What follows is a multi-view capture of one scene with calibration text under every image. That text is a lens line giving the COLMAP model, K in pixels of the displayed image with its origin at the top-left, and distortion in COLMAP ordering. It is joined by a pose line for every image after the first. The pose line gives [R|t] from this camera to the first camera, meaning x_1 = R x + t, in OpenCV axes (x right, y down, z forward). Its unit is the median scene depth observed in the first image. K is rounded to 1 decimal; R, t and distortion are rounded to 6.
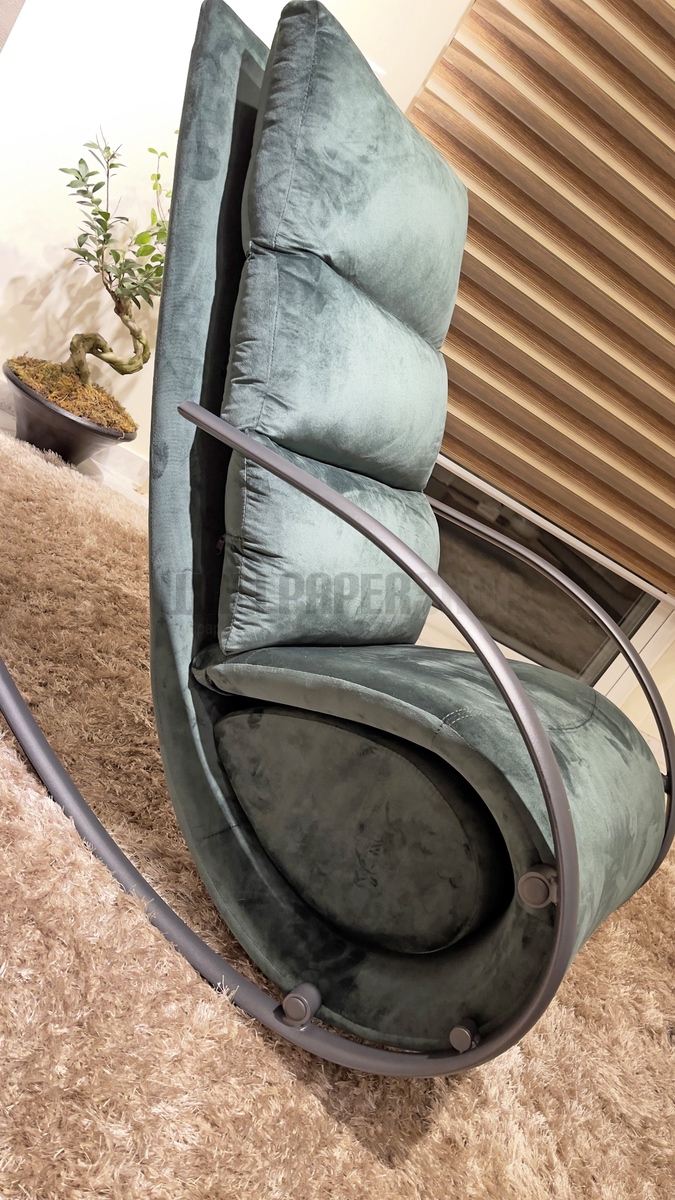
lens RADIAL K [[916.5, 0, 340.9], [0, 916.5, 596.7], [0, 0, 1]] dist [0.050025, -0.050410]
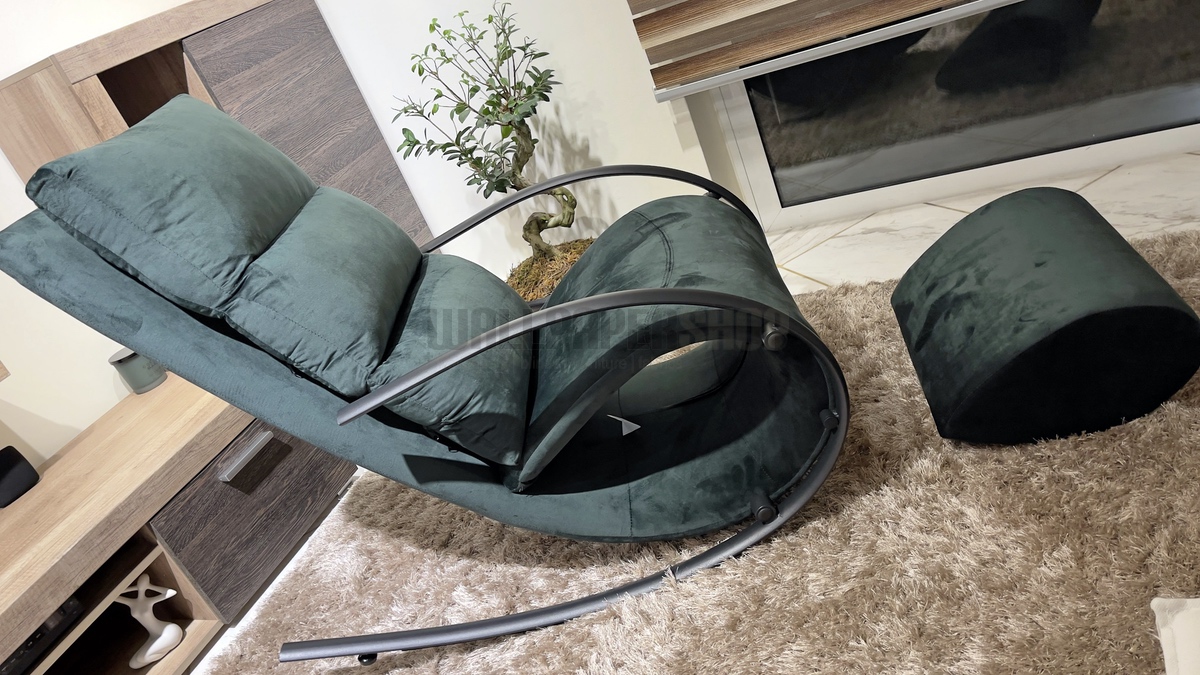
lens RADIAL K [[916.5, 0, 604.3], [0, 916.5, 334.2], [0, 0, 1]] dist [0.050025, -0.050410]
pose [[0.412360, -0.905364, 0.101368, -0.039350], [0.859586, 0.423521, 0.285906, -0.281698], [-0.301781, -0.030762, 0.952881, -0.282775]]
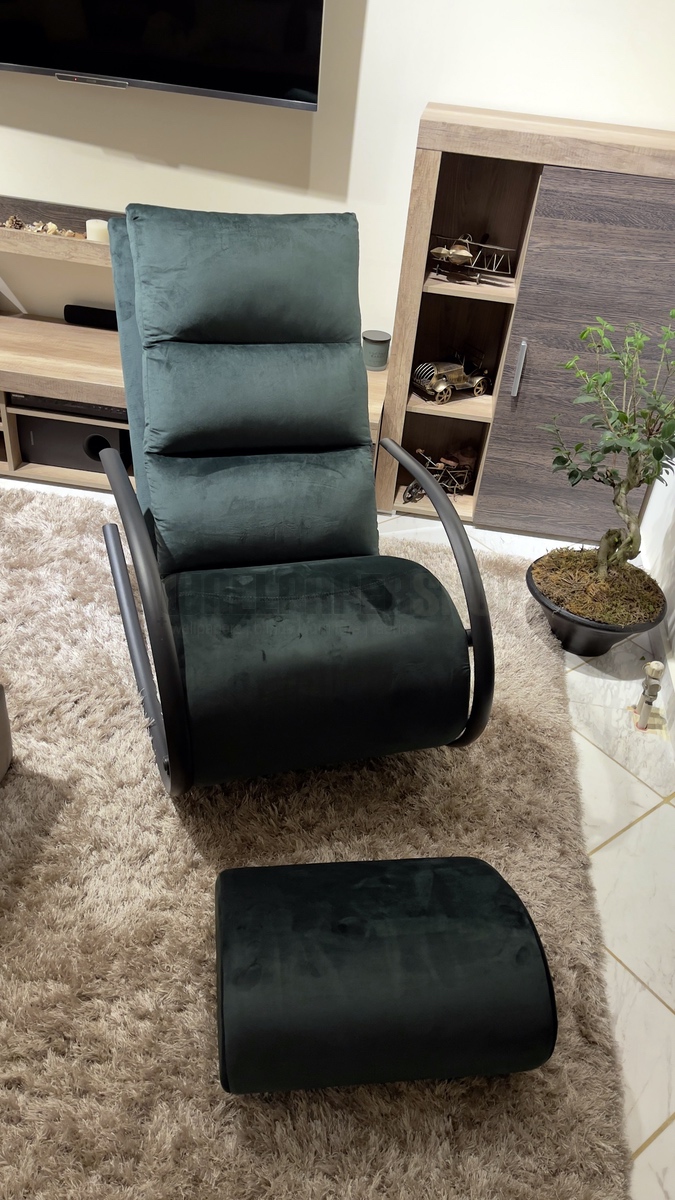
lens RADIAL K [[916.5, 0, 343.2], [0, 916.5, 590.5], [0, 0, 1]] dist [0.050025, -0.050410]
pose [[0.696070, -0.118544, -0.708120, 1.372794], [0.140116, 0.989740, -0.027958, 0.183973], [0.704169, -0.079758, 0.705539, -0.012947]]
